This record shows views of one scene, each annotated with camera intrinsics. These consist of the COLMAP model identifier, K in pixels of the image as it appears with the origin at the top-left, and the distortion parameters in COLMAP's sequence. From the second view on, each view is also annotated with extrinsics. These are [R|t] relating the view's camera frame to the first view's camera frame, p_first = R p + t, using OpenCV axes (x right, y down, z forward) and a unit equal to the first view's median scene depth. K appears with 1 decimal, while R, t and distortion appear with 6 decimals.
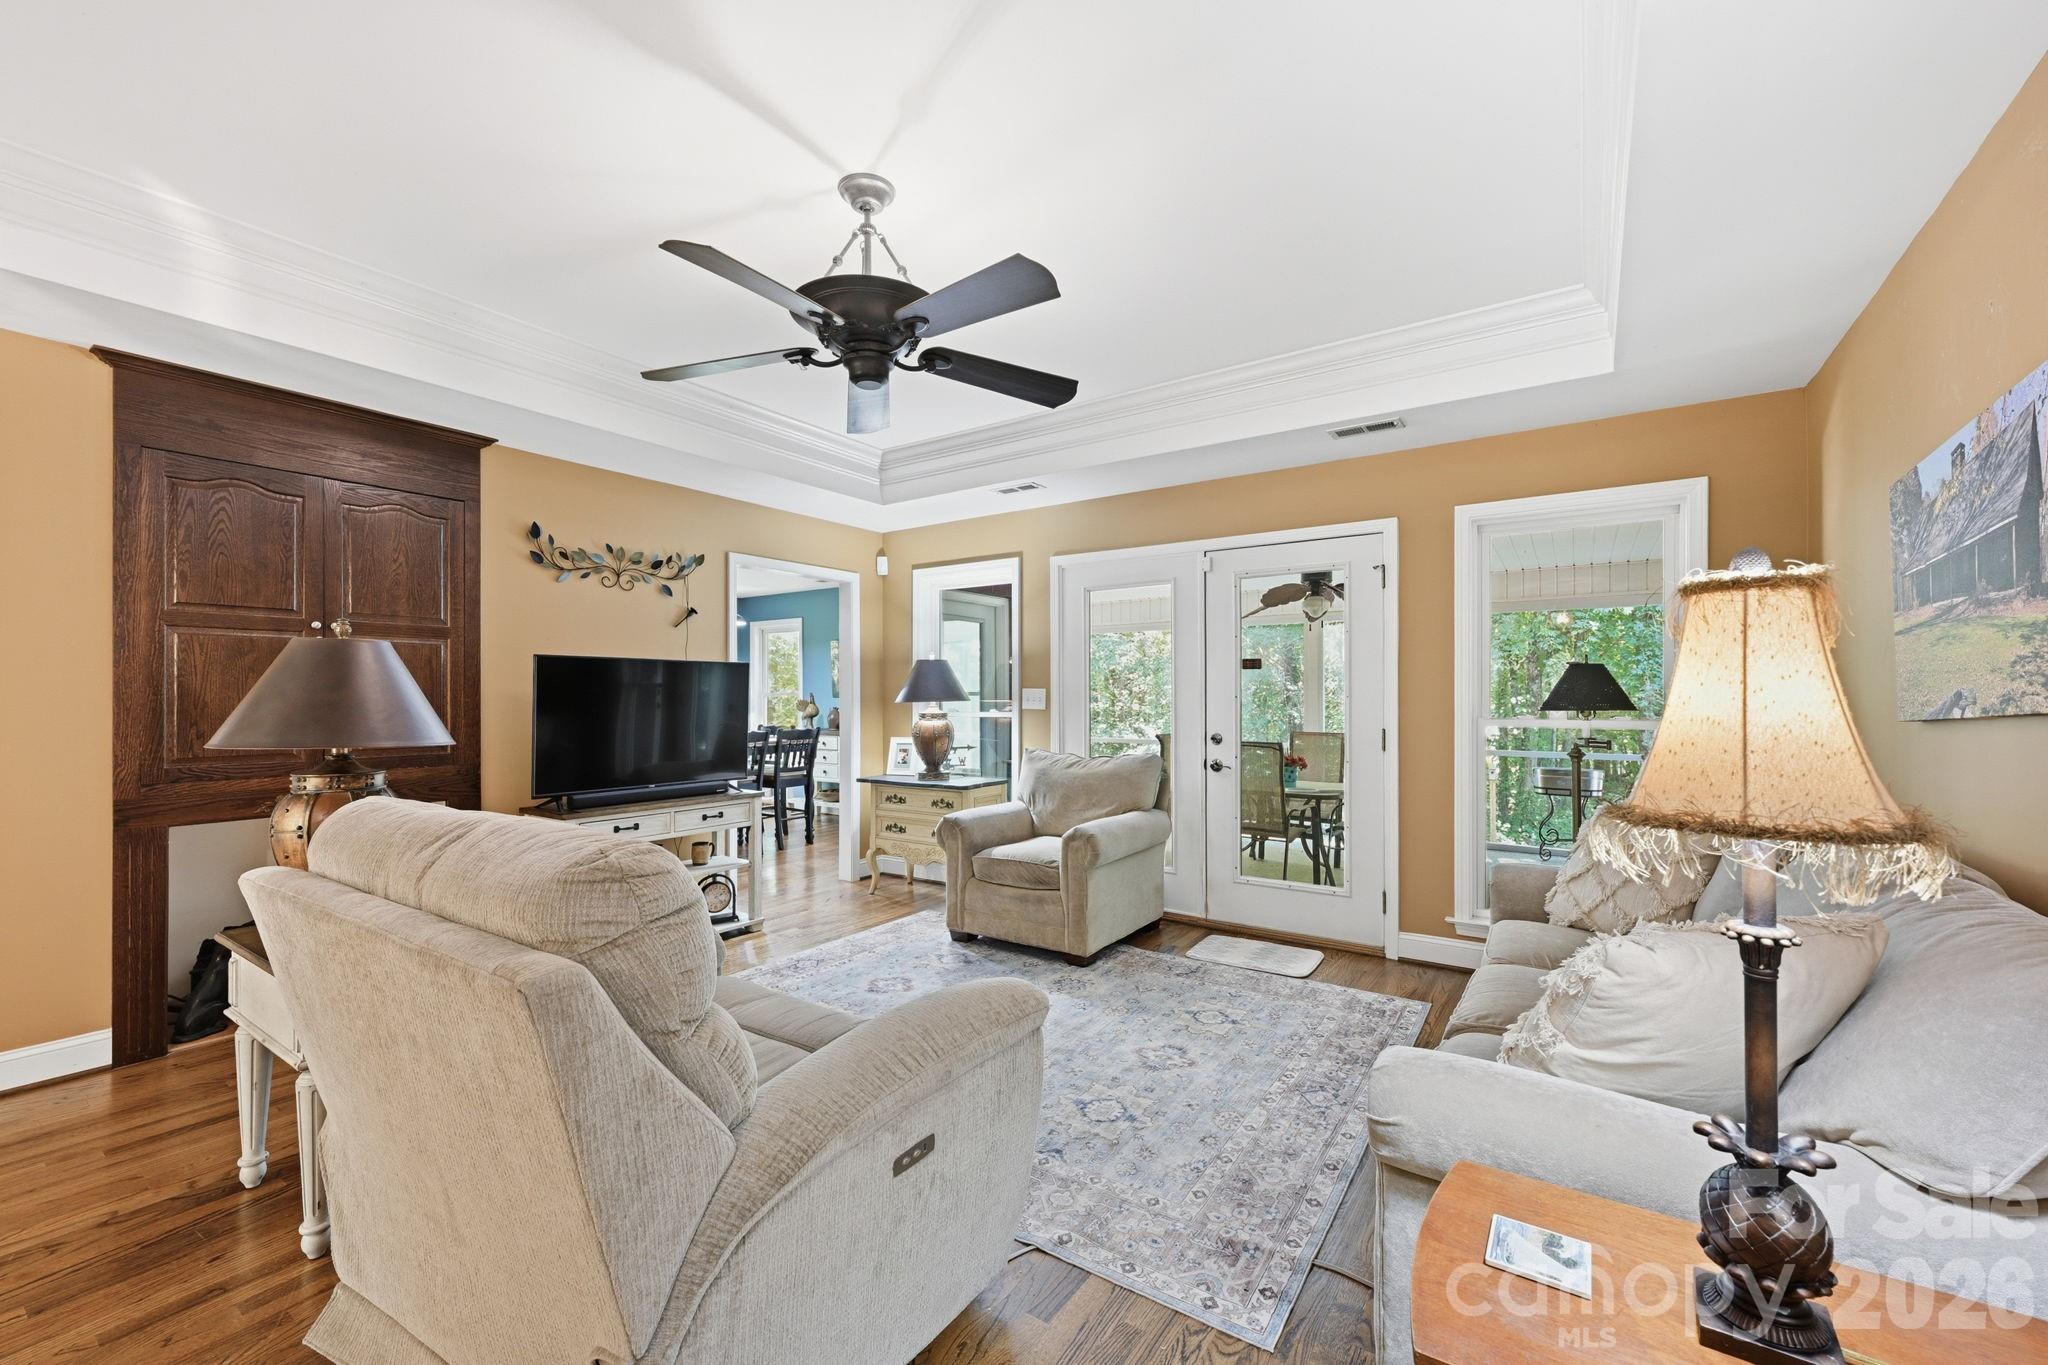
lens RADIAL K [[821.8, 0, 1023.1], [0, 821.8, 689.6], [0, 0, 1]] dist [-0.000402, 0.000180]
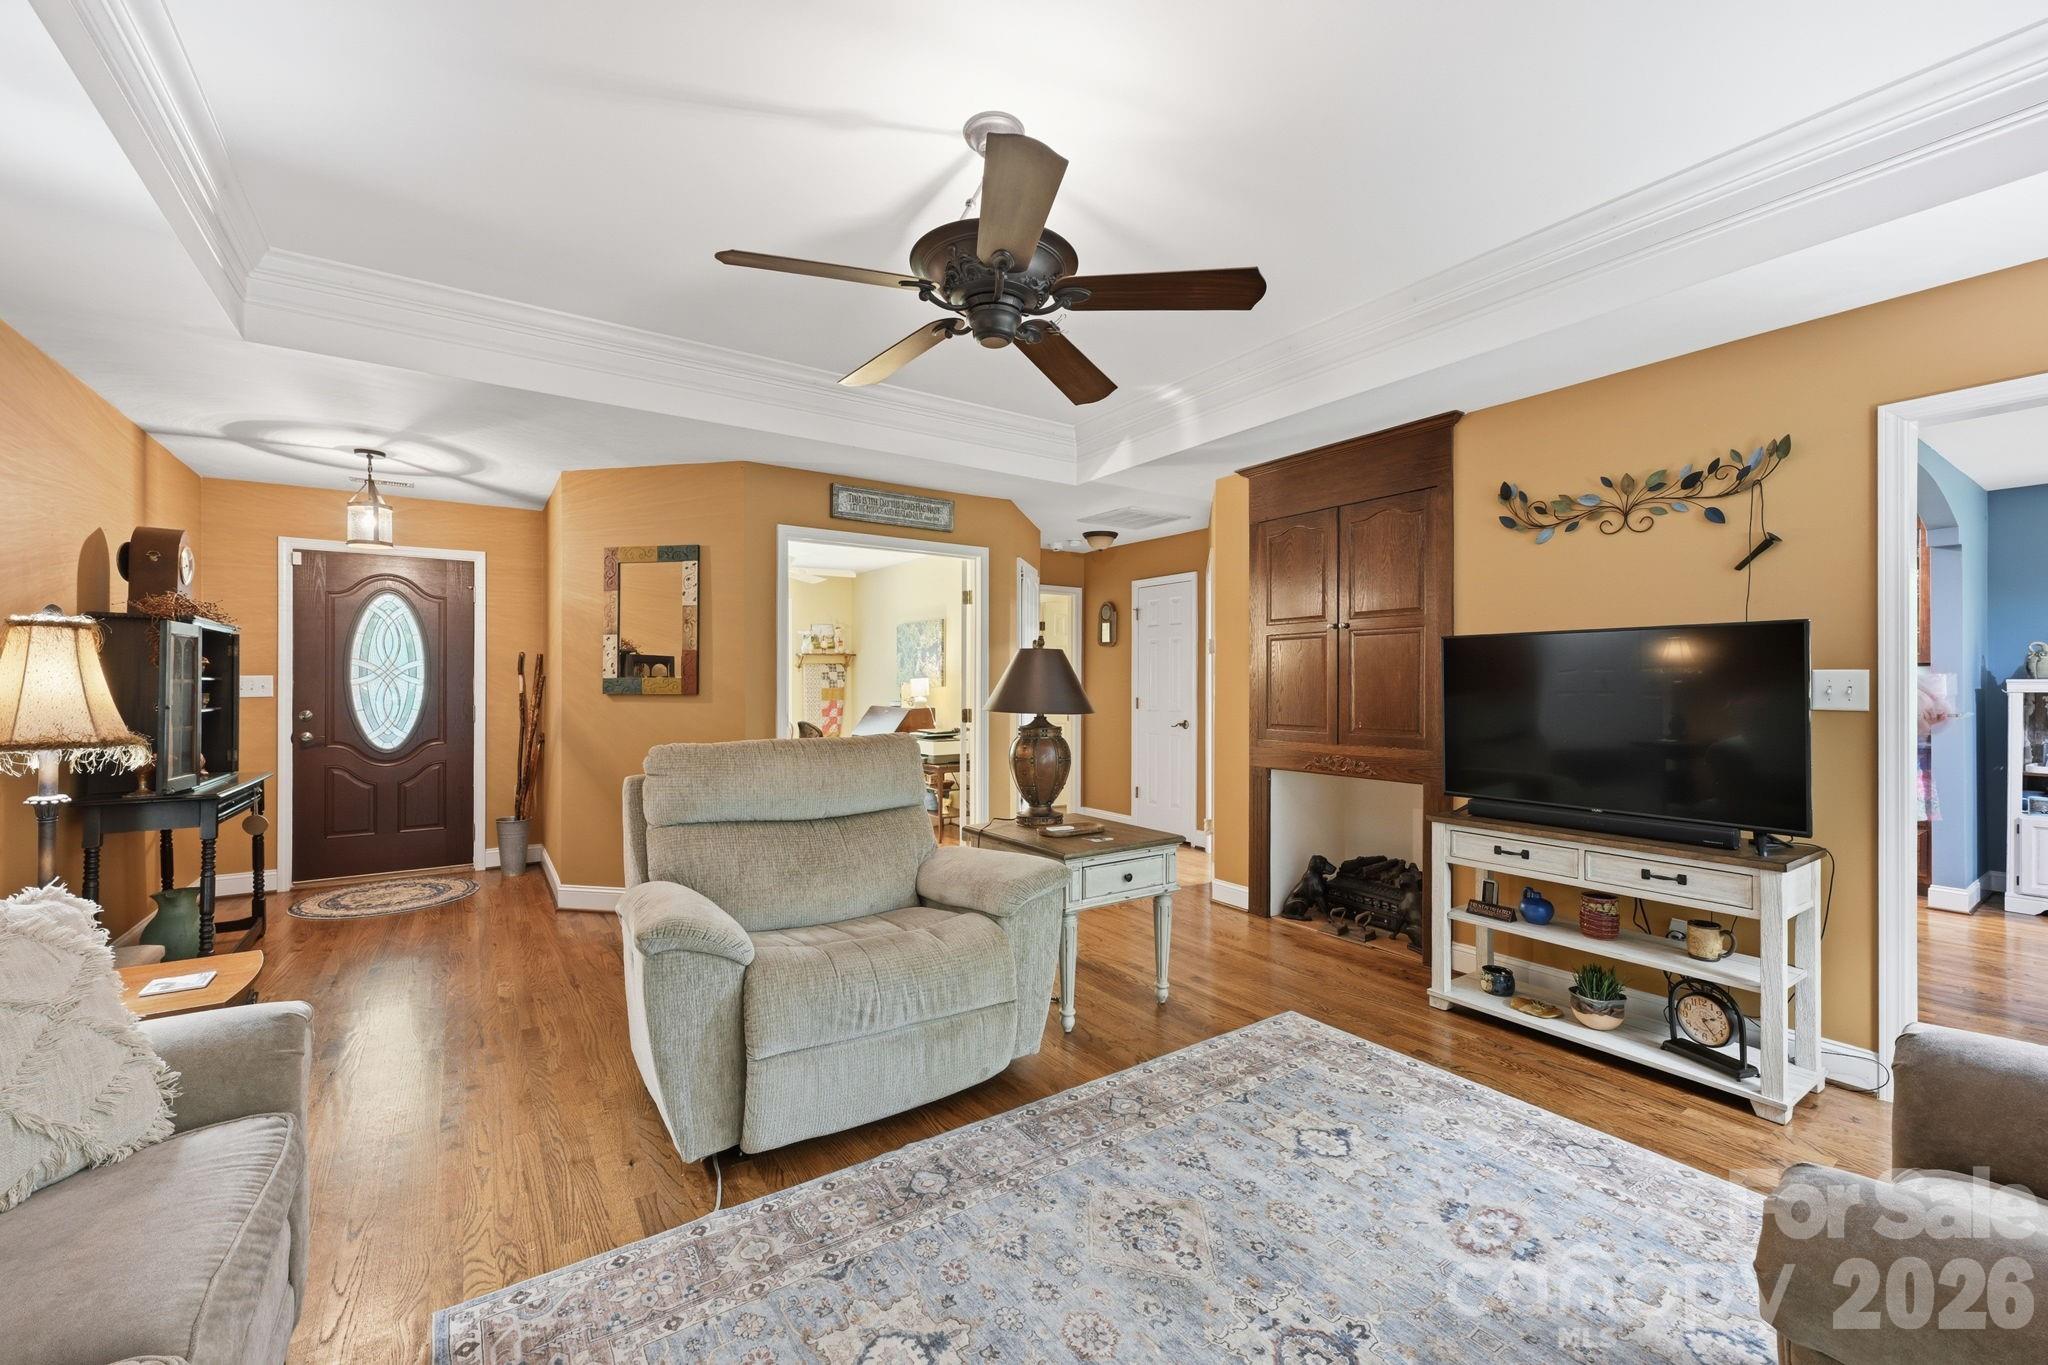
lens RADIAL K [[821.8, 0, 1013.5], [0, 821.8, 682.7], [0, 0, 1]] dist [-0.000402, 0.000180]
pose [[-0.364123, 0.001874, -0.931349, 0.415968], [0.005780, 0.999983, -0.000247, 0.005583], [0.931333, -0.005473, -0.364127, 0.858256]]
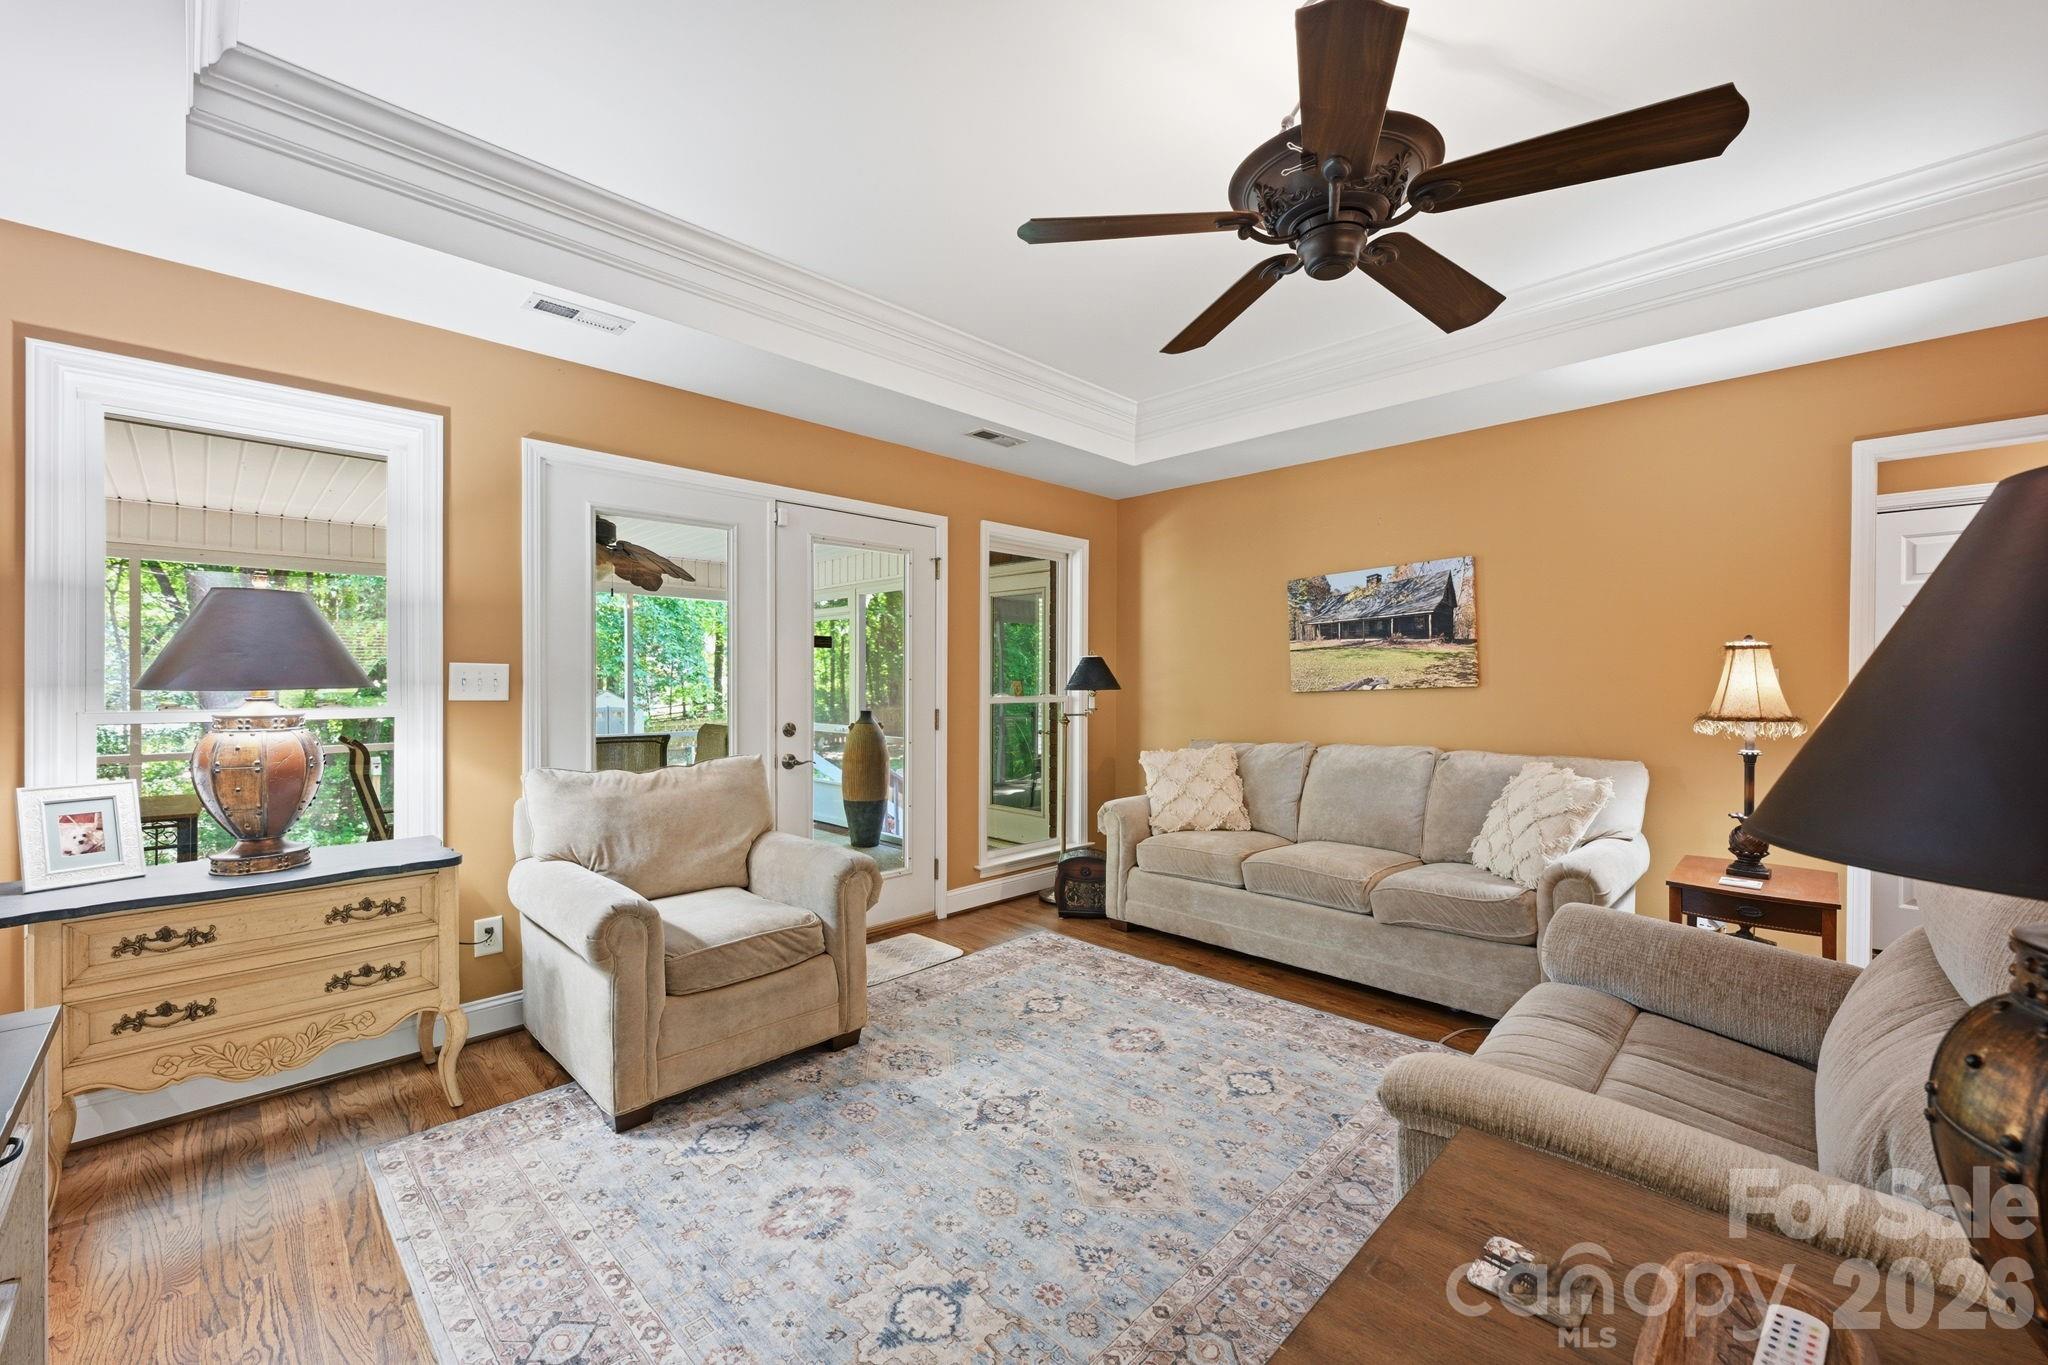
lens RADIAL K [[821.8, 0, 1020.5], [0, 821.8, 680.5], [0, 0, 1]] dist [-0.000402, 0.000180]
pose [[0.175675, 0.000052, 0.984448, -0.630985], [-0.011437, 0.999933, 0.001988, 0.007001], [-0.984382, -0.011608, 0.175664, 0.728378]]
